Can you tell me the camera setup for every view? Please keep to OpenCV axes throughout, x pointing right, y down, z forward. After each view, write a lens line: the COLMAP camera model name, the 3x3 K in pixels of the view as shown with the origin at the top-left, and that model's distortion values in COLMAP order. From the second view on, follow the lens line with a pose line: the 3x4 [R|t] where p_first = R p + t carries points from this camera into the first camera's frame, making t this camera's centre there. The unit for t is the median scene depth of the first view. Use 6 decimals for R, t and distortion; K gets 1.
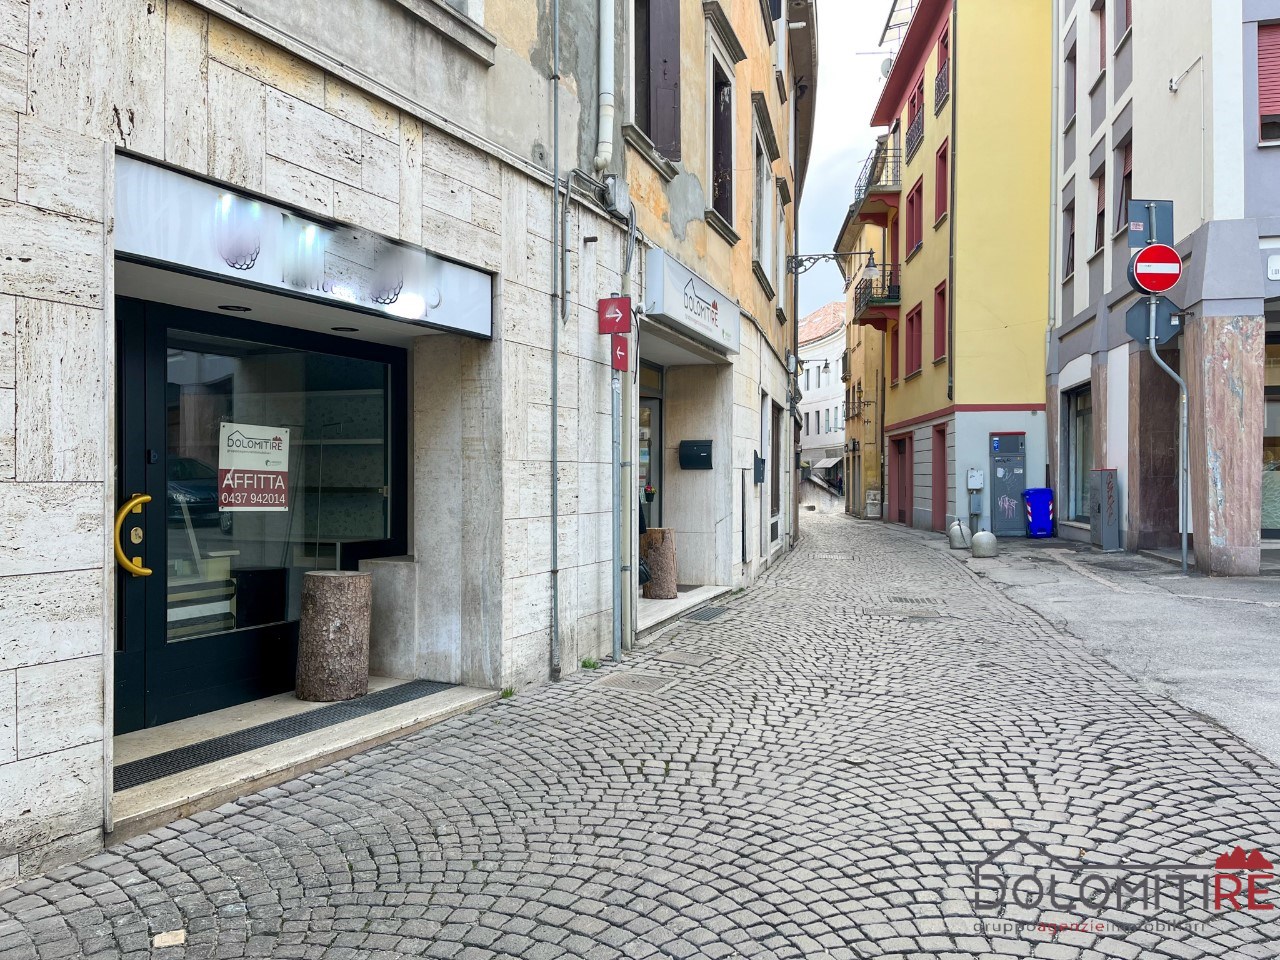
lens RADIAL K [[979.9, 0, 635.7], [0, 979.9, 486.7], [0, 0, 1]] dist [0.085472, -0.100169]
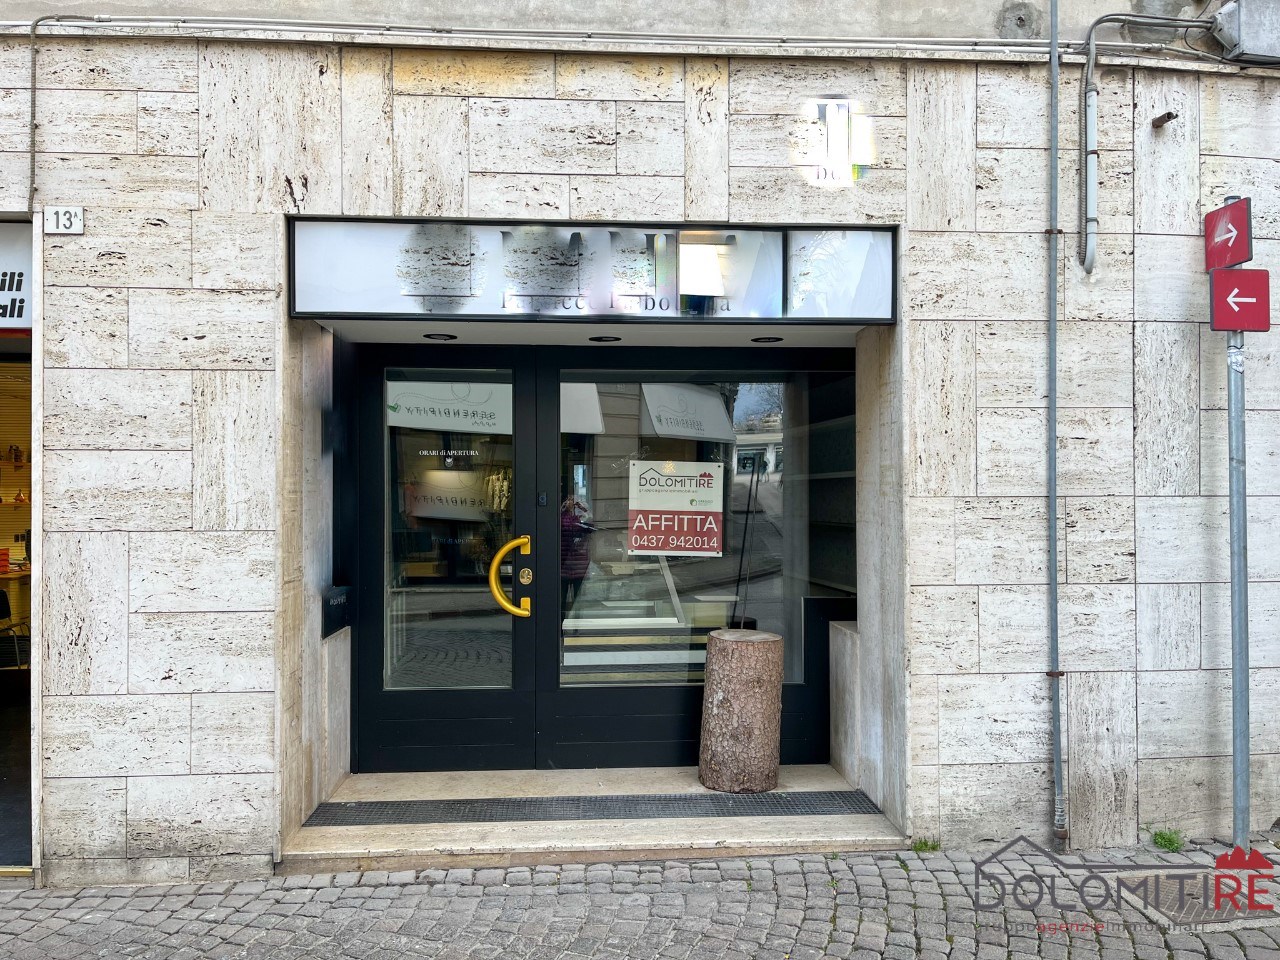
lens RADIAL K [[979.9, 0, 629.3], [0, 979.9, 492.6], [0, 0, 1]] dist [0.085472, -0.100169]
pose [[0.503646, -0.007943, -0.863873, 0.466453], [-0.004479, 0.999920, -0.011806, -0.028253], [0.863898, 0.009815, 0.503571, 0.639932]]
